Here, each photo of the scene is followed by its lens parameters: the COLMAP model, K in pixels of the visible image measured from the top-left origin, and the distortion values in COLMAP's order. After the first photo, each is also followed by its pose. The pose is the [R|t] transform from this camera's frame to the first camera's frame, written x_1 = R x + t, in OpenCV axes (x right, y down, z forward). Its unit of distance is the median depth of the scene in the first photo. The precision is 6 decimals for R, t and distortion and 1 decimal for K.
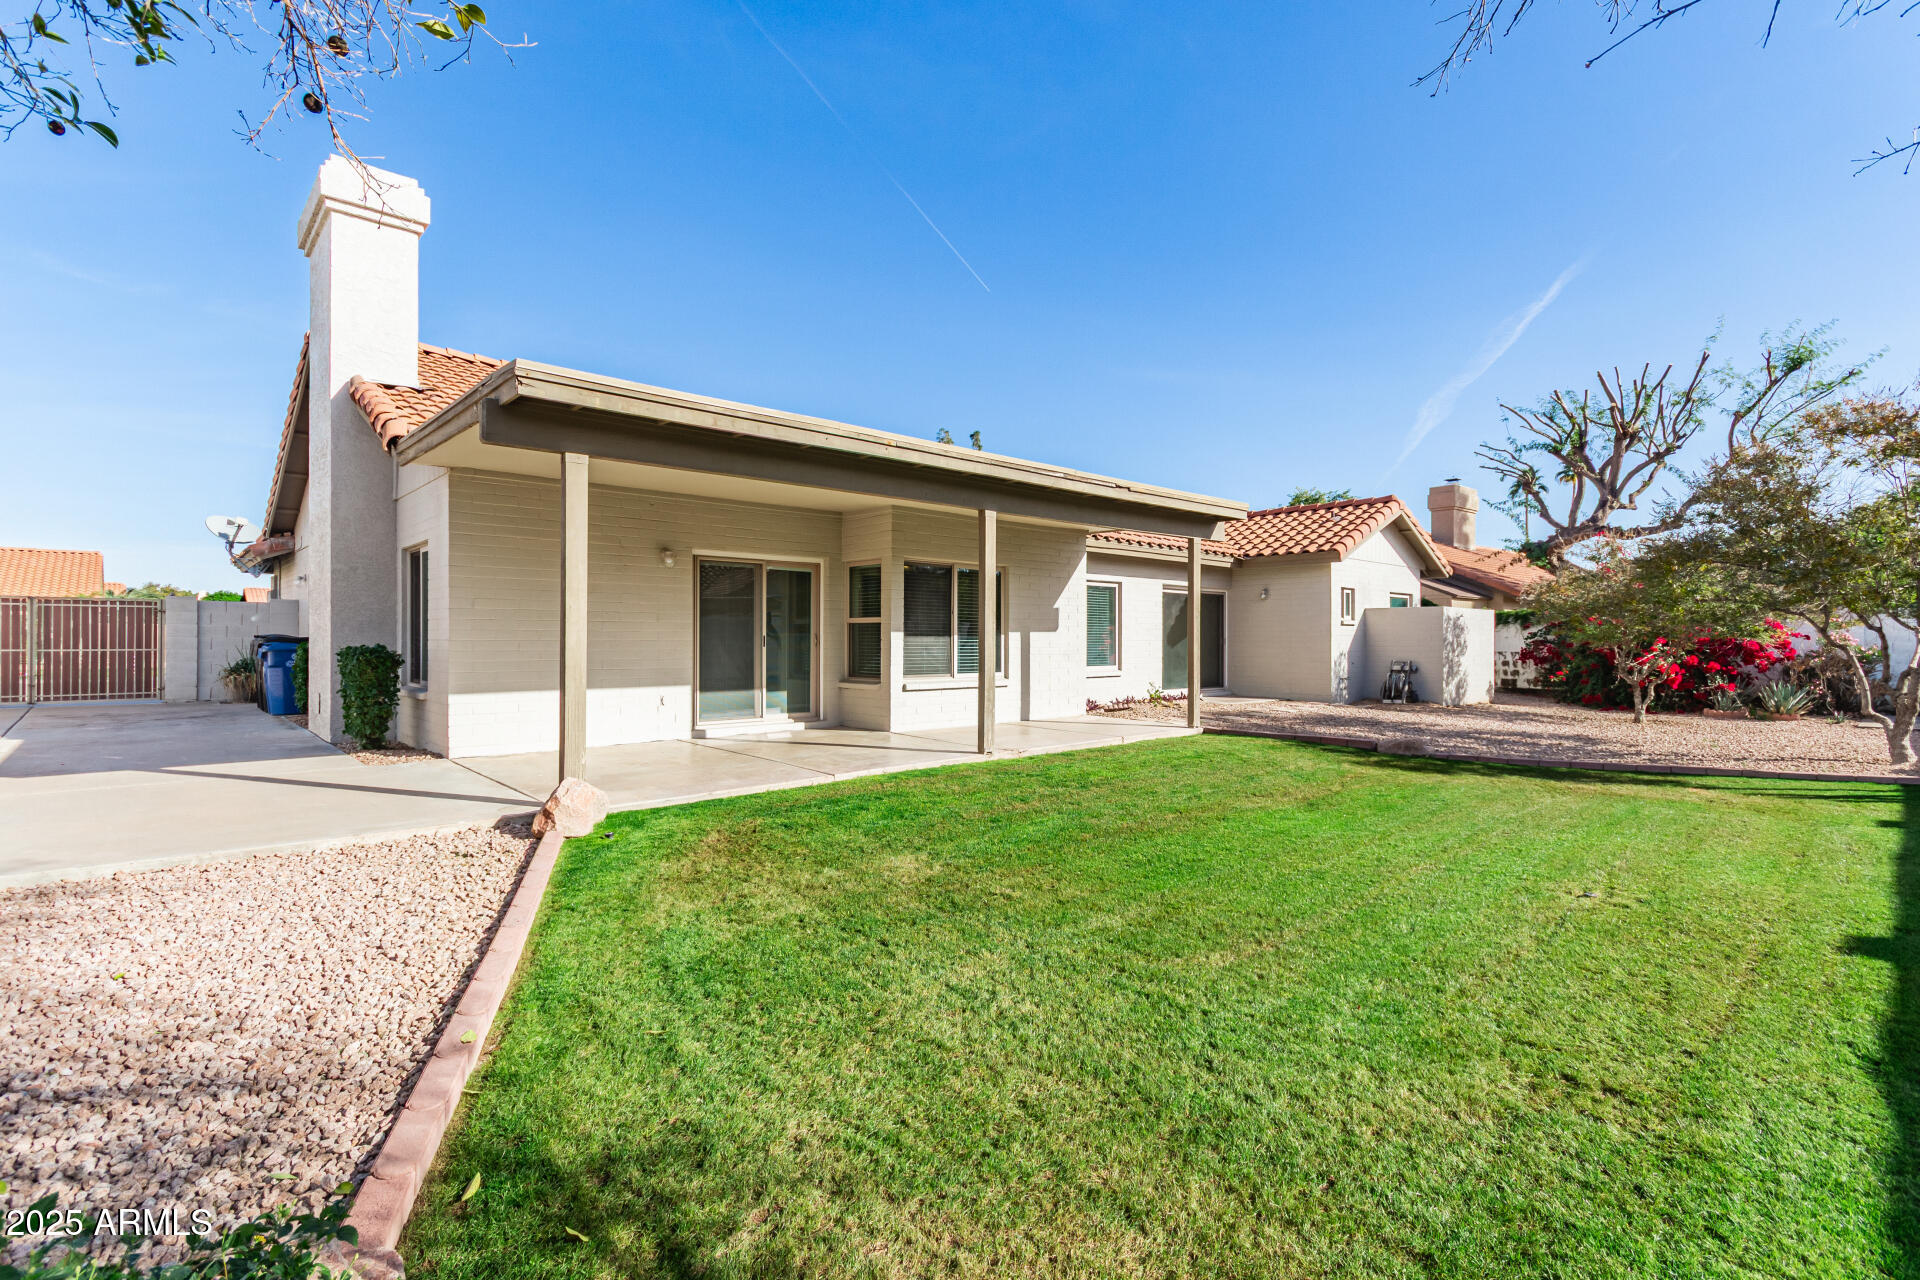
lens RADIAL K [[893.4, 0, 962.8], [0, 893.4, 634.3], [0, 0, 1]] dist [0.011012, -0.000190]
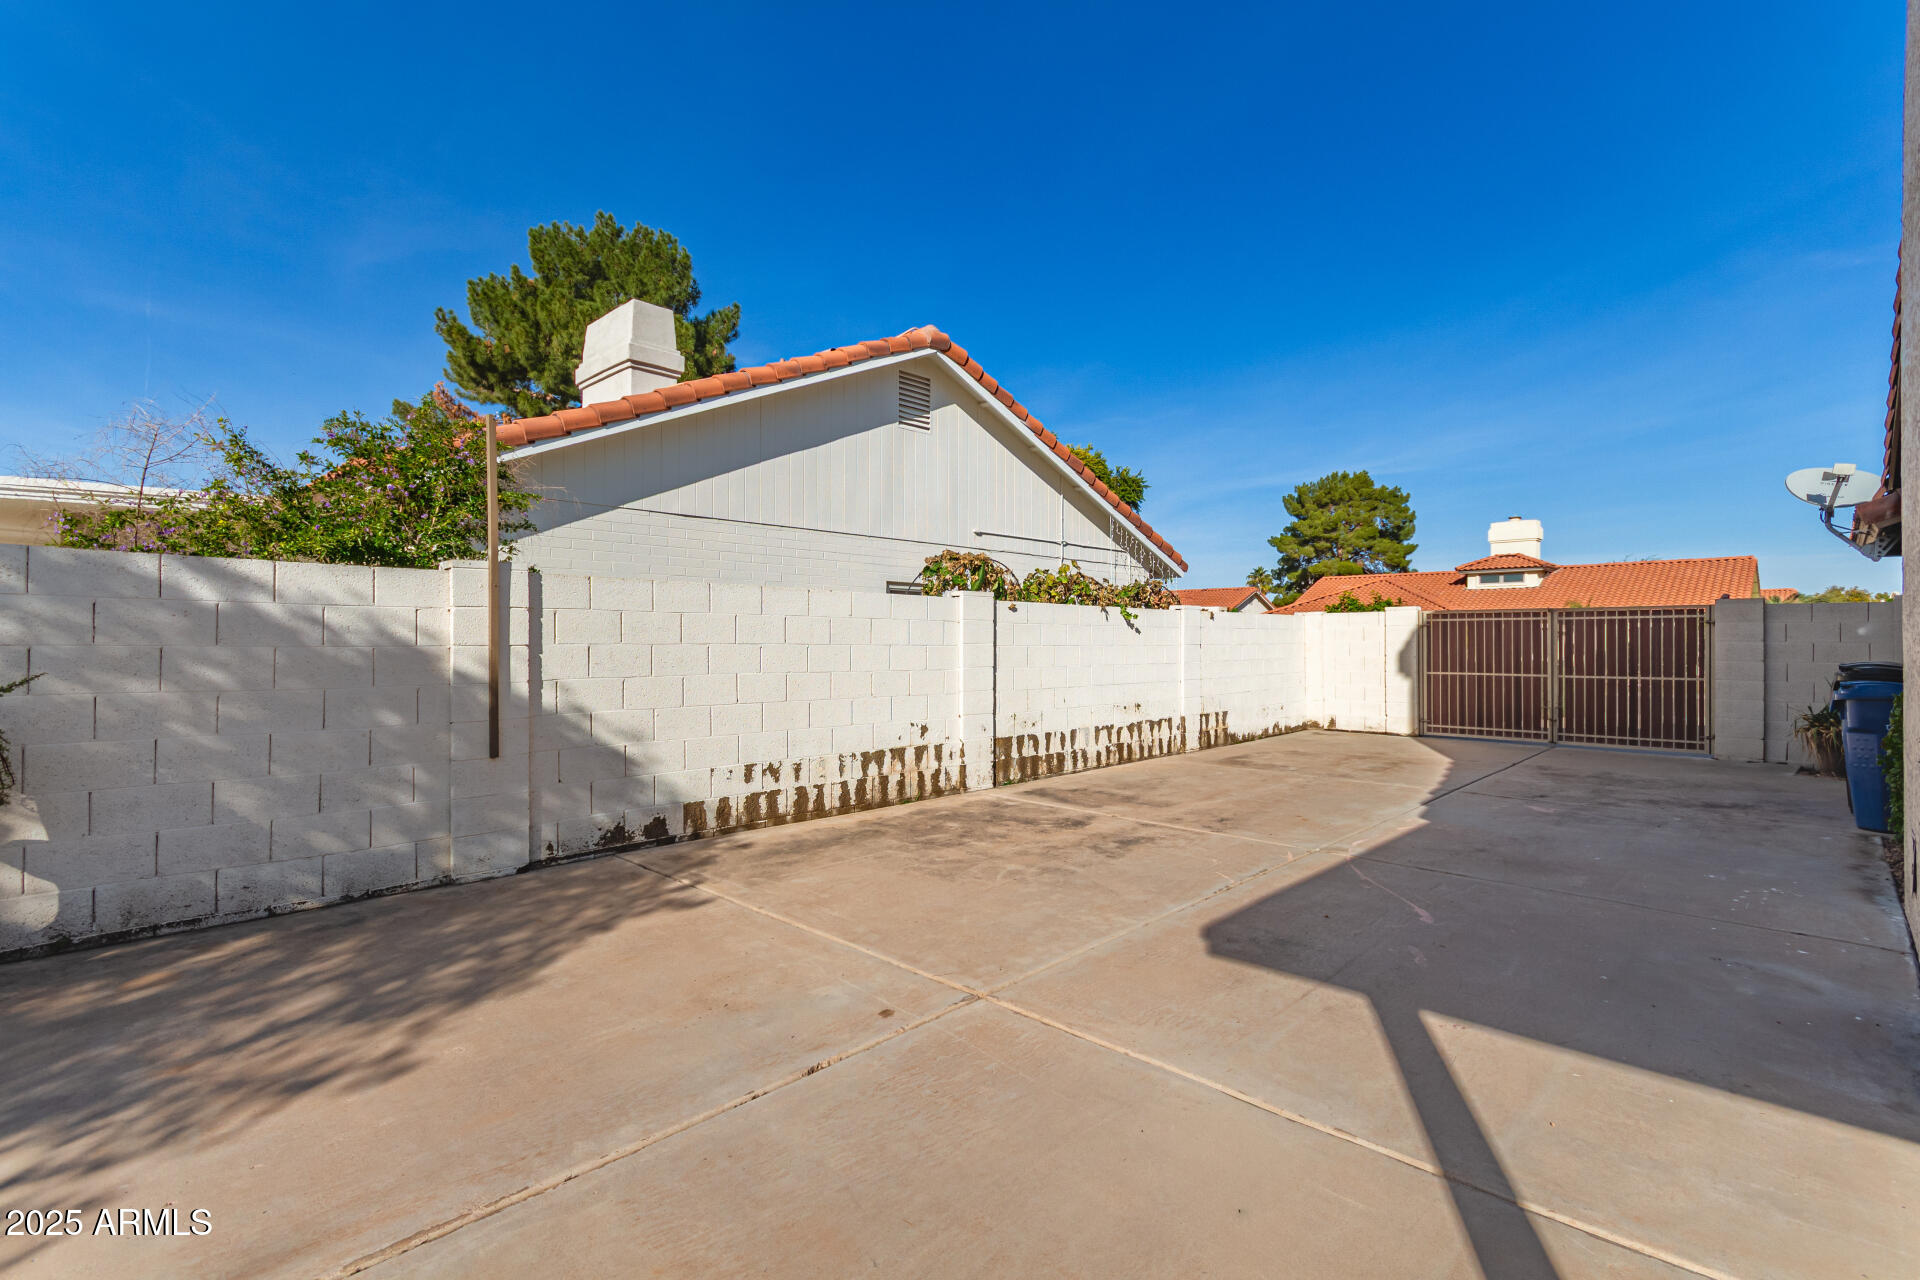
lens RADIAL K [[893.4, 0, 962.8], [0, 893.4, 636.6], [0, 0, 1]] dist [0.011012, -0.000190]
pose [[0.062008, -0.007313, -0.998049, -0.251586], [0.002870, 0.999970, -0.007149, -0.011904], [0.998072, -0.002421, 0.062027, 0.400060]]
